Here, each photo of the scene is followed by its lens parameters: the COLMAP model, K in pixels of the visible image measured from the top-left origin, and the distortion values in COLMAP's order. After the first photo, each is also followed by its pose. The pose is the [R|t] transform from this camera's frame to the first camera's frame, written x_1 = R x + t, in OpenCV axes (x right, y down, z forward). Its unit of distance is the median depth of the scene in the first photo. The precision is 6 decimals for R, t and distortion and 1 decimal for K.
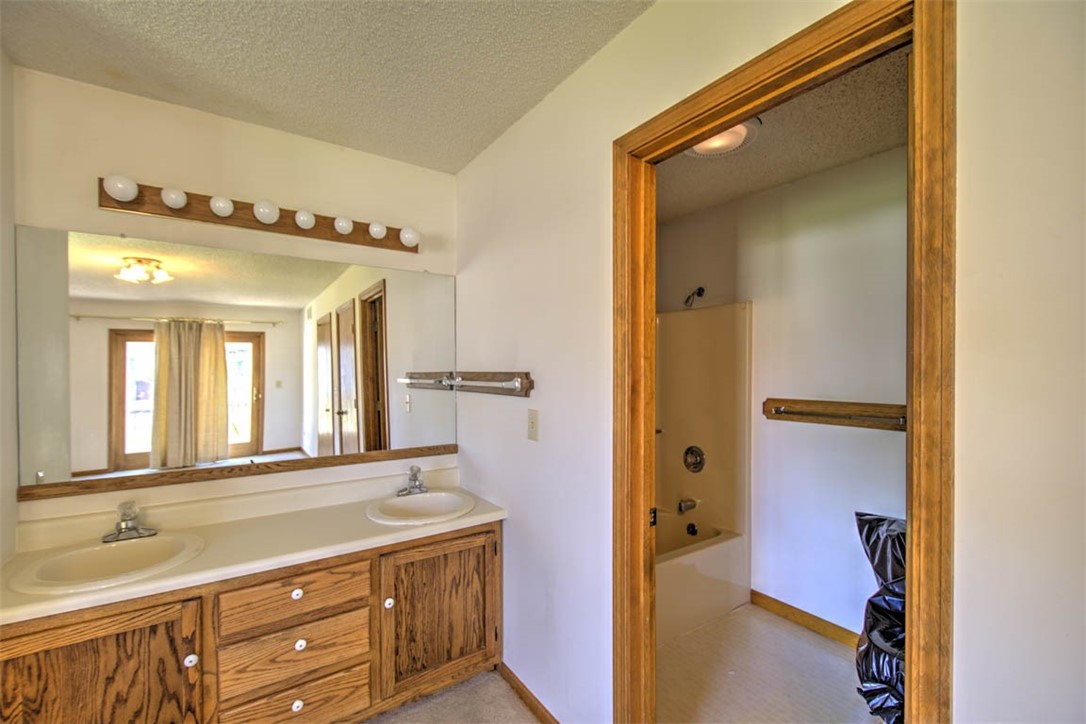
lens RADIAL K [[464.5, 0, 542.7], [0, 464.5, 364.8], [0, 0, 1]] dist [0.001035, -0.000941]
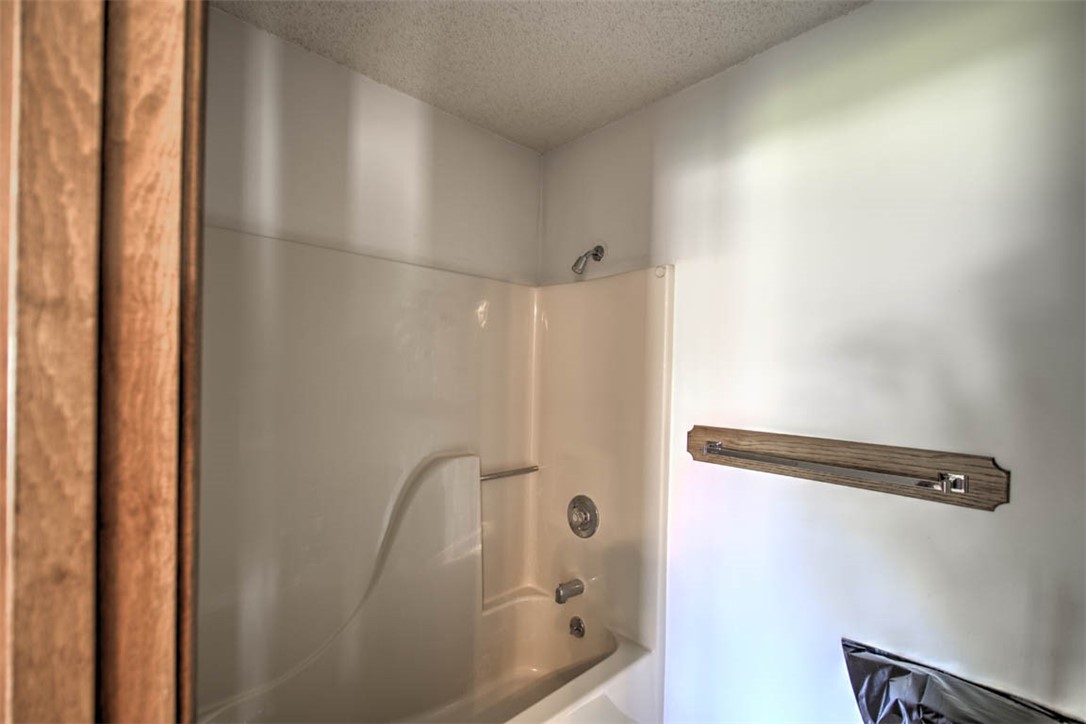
lens RADIAL K [[464.5, 0, 546.1], [0, 464.5, 365.4], [0, 0, 1]] dist [0.001035, -0.000941]
pose [[0.987757, 0.018066, 0.154951, 0.171643], [-0.019106, 0.999804, 0.005226, -0.004339], [-0.154826, -0.008122, 0.987908, 0.376882]]
